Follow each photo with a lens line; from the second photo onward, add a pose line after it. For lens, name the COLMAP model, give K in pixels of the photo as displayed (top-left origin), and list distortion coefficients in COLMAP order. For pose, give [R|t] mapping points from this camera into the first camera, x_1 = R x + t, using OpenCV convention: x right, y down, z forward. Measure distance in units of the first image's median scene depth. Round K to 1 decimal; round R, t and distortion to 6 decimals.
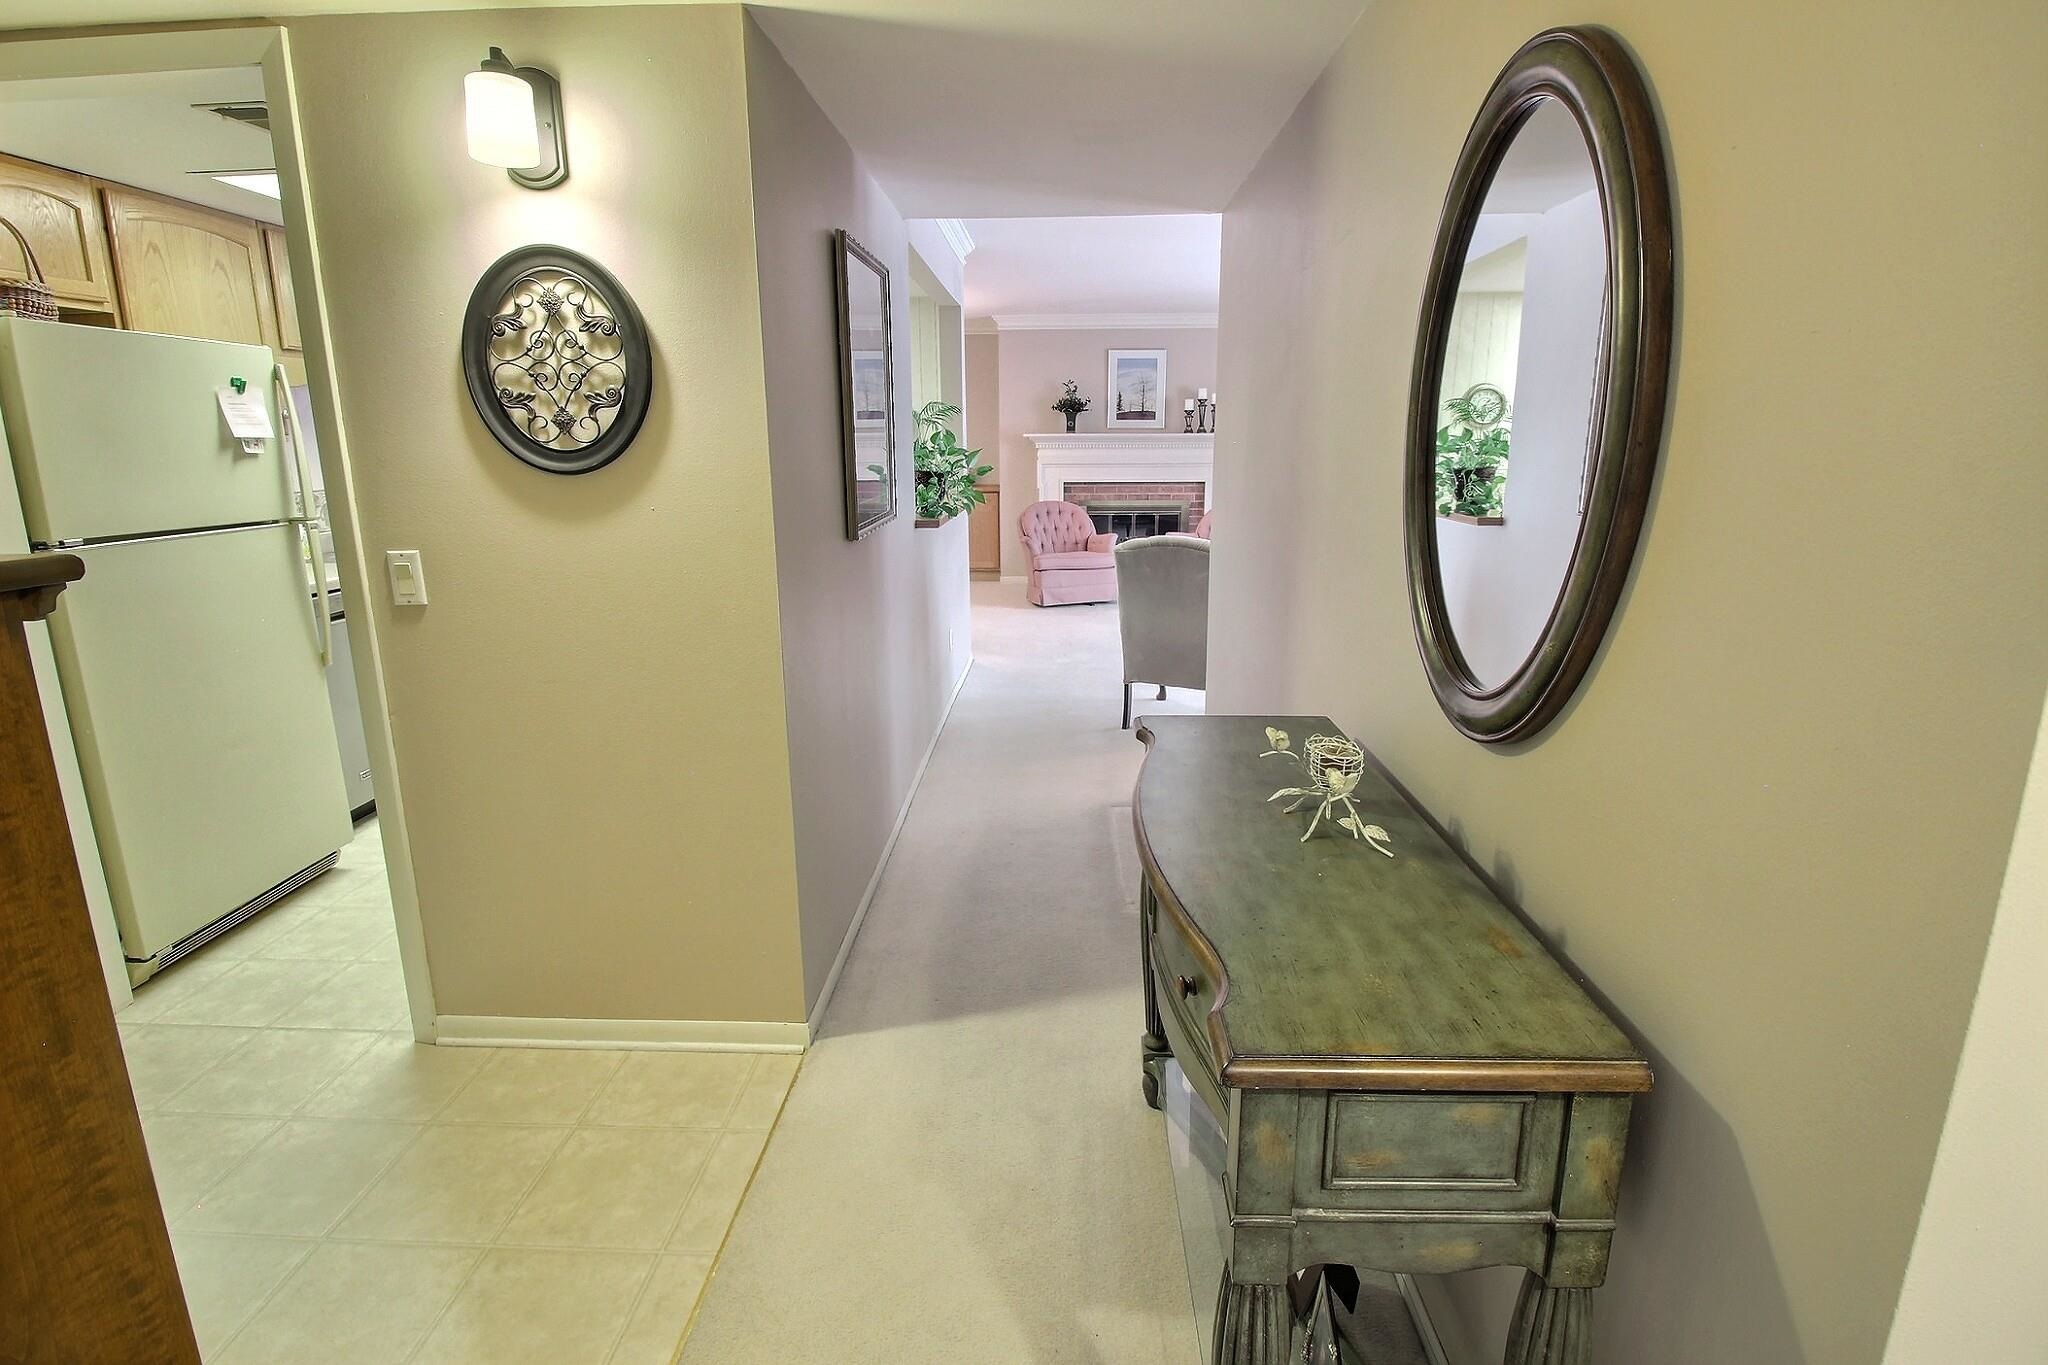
lens RADIAL K [[977.0, 0, 1027.4], [0, 977.0, 659.3], [0, 0, 1]] dist [-0.000880, -0.010991]
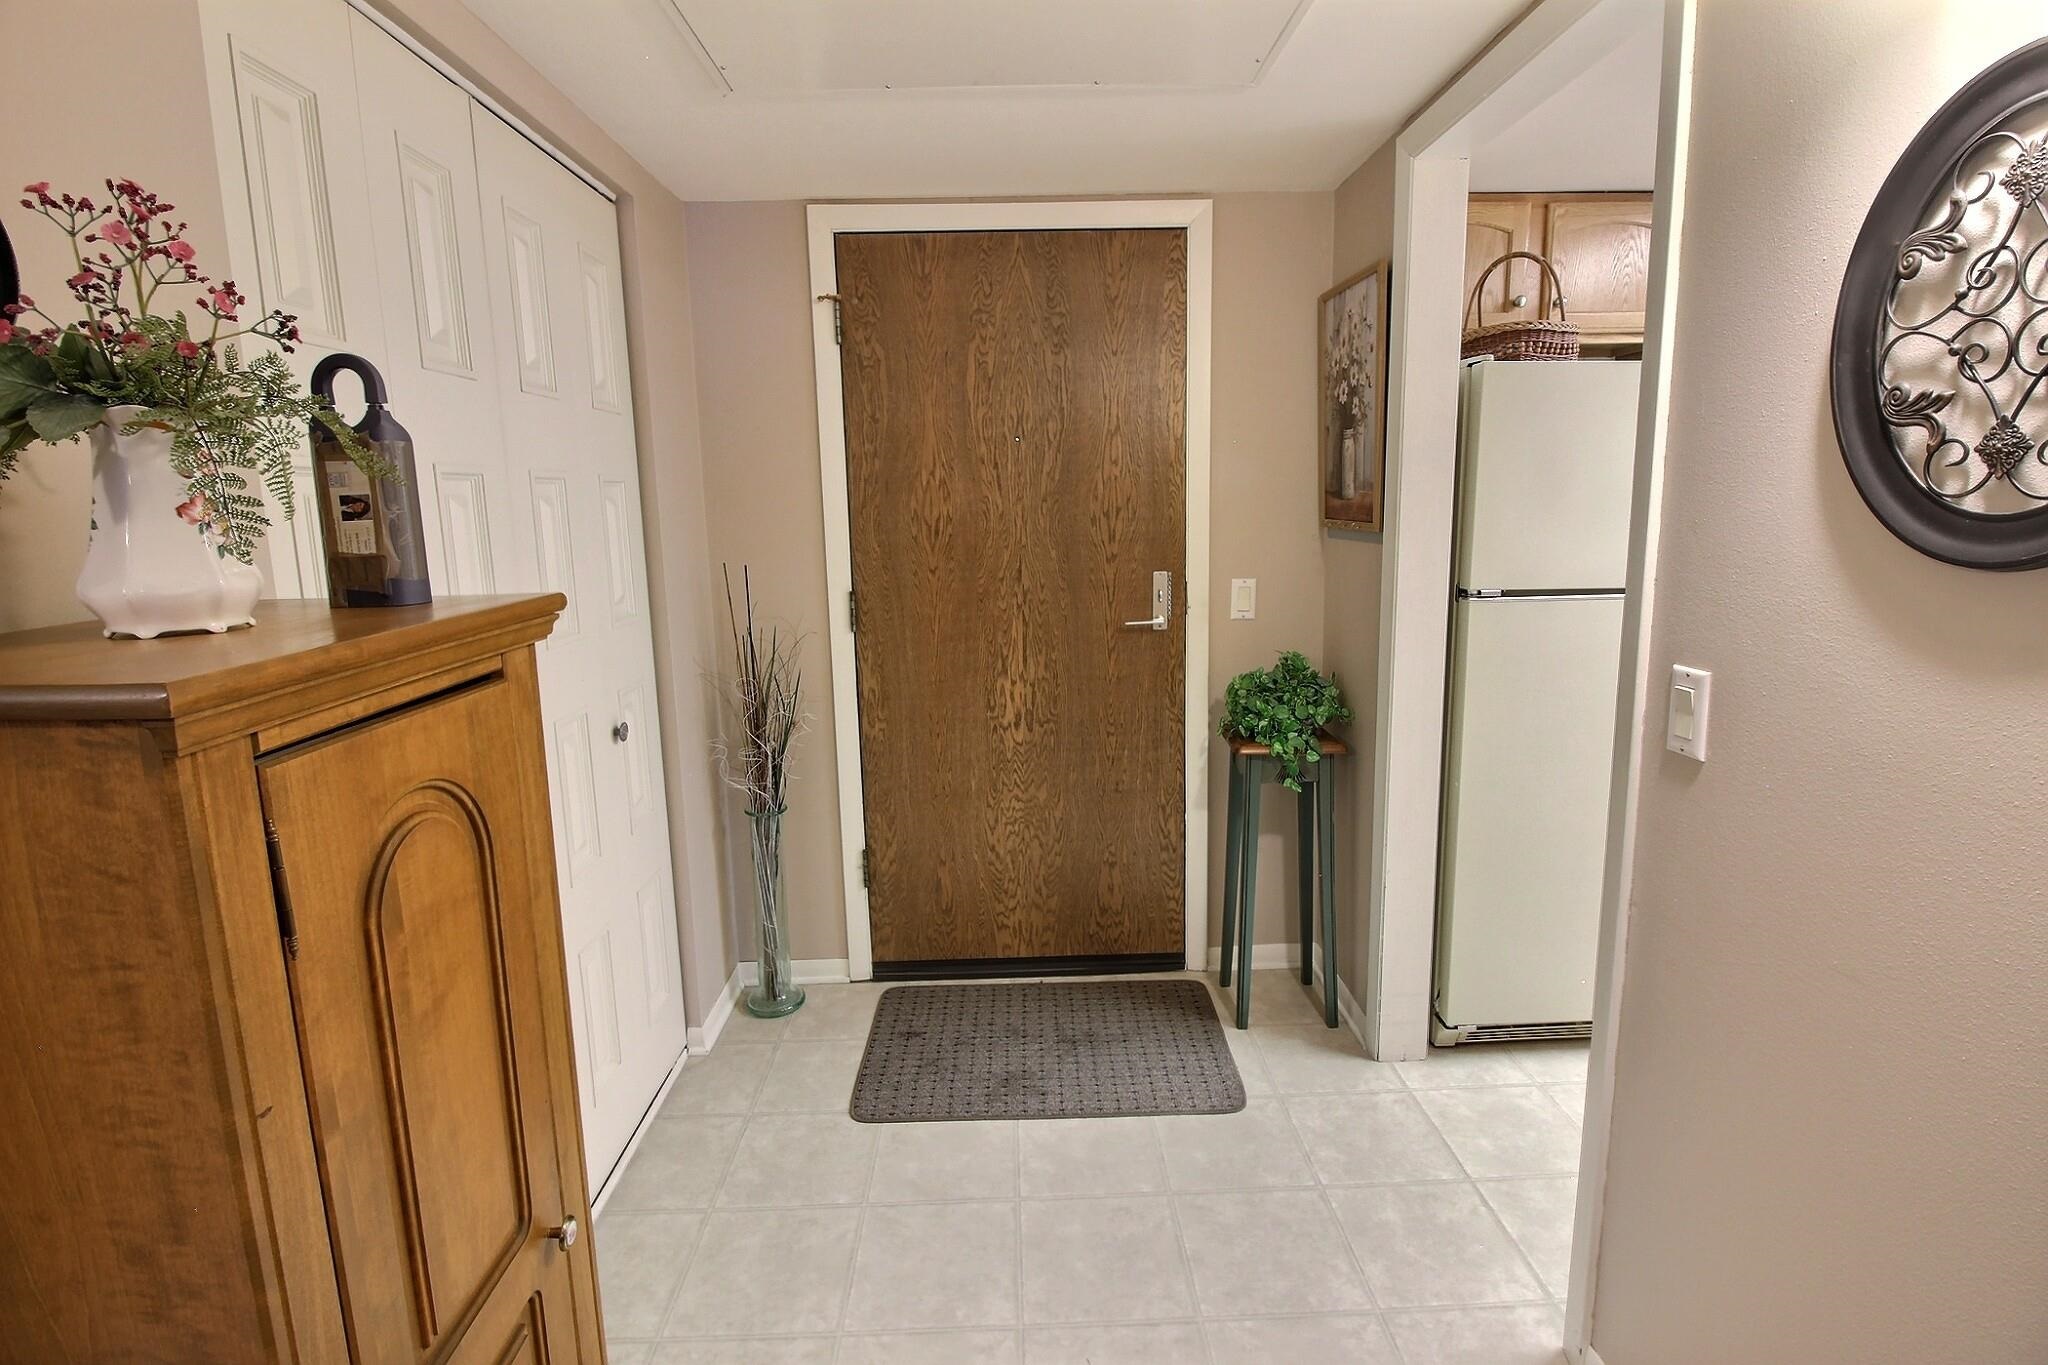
lens RADIAL K [[977.0, 0, 1027.4], [0, 977.0, 659.3], [0, 0, 1]] dist [-0.000880, -0.010991]
pose [[0.068932, 0.168094, -0.983358, -0.069254], [-0.200331, 0.967956, 0.151419, -0.132507], [0.977300, 0.186560, 0.100397, 0.553696]]
